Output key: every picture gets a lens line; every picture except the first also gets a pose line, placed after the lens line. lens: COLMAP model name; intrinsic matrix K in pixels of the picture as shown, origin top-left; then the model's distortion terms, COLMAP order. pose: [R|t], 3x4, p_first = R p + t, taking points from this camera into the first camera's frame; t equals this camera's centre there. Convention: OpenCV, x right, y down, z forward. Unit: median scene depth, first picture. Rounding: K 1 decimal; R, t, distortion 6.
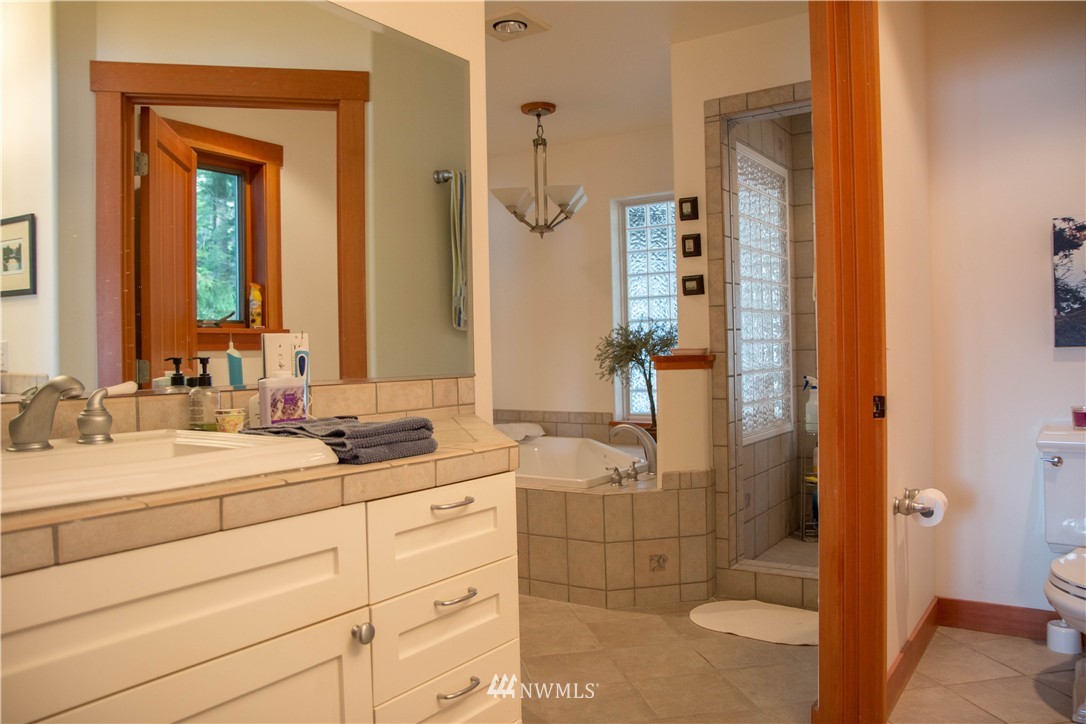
lens RADIAL K [[843.0, 0, 540.5], [0, 843.0, 365.6], [0, 0, 1]] dist [-0.116724, 0.110453]
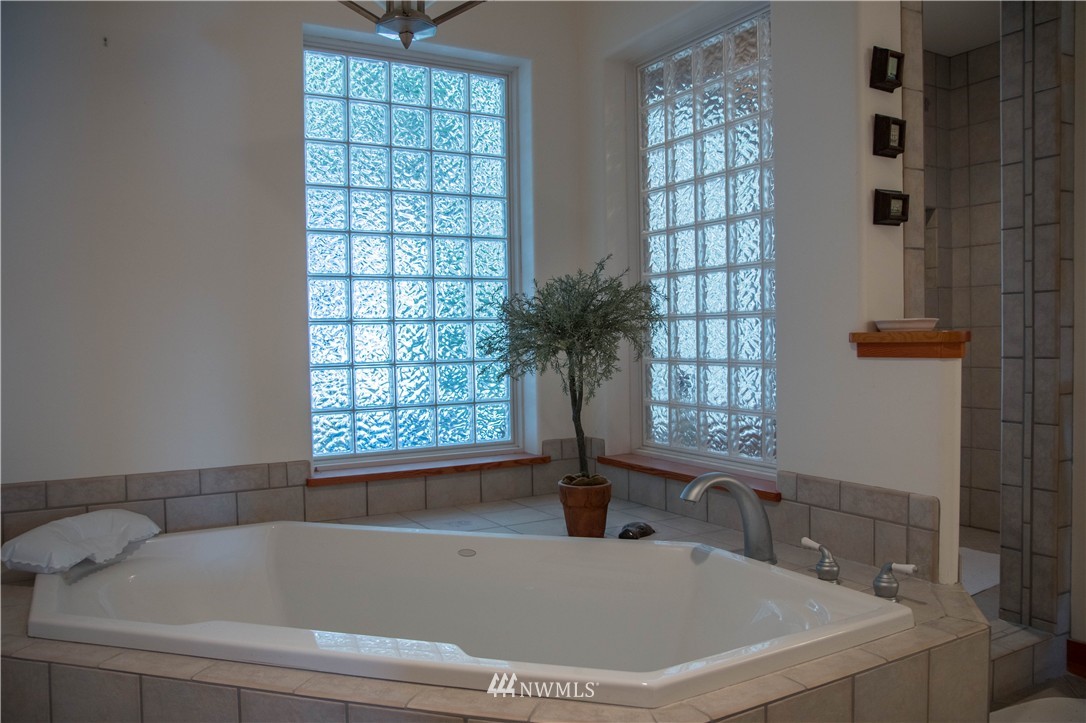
lens RADIAL K [[843.0, 0, 540.5], [0, 843.0, 365.1], [0, 0, 1]] dist [-0.116724, 0.110453]
pose [[0.447025, -0.020925, 0.894277, -0.533594], [0.022964, 0.999665, 0.011912, -0.003497], [-0.894227, 0.015211, 0.447356, 1.230893]]
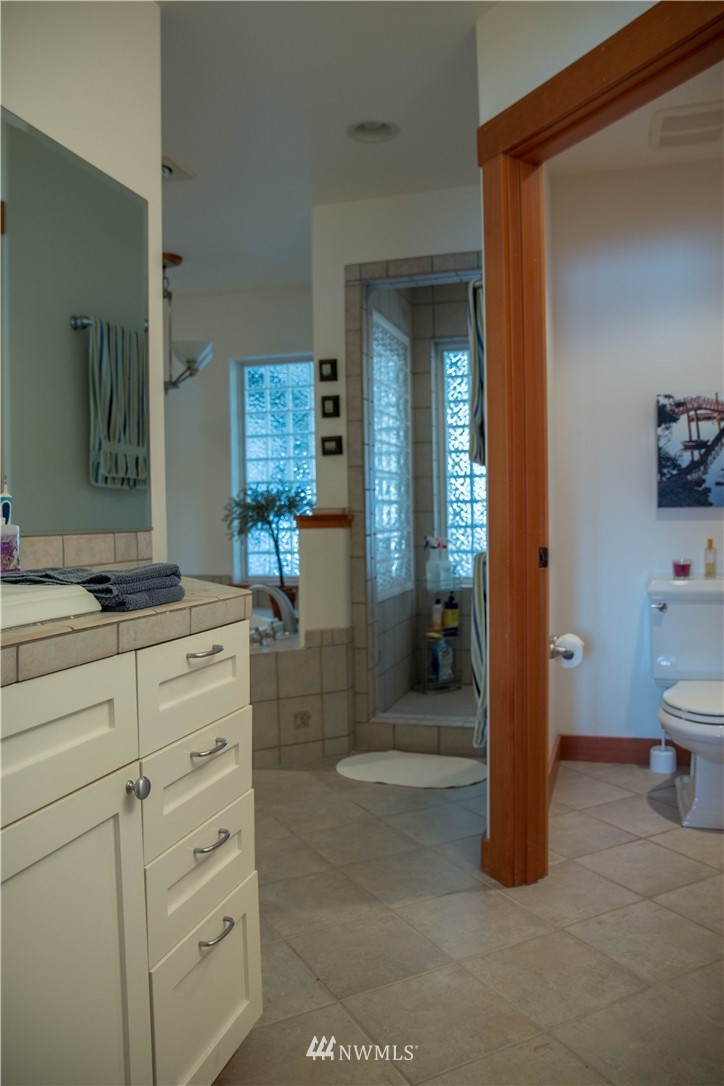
lens RADIAL K [[843.0, 0, 407.5], [0, 843.0, 541.4], [0, 0, 1]] dist [-0.116724, 0.110453]
pose [[0.951157, -0.004654, 0.308673, -0.058357], [0.000380, 0.999903, 0.013907, 0.007473], [-0.308707, -0.013110, 0.951067, 0.002406]]
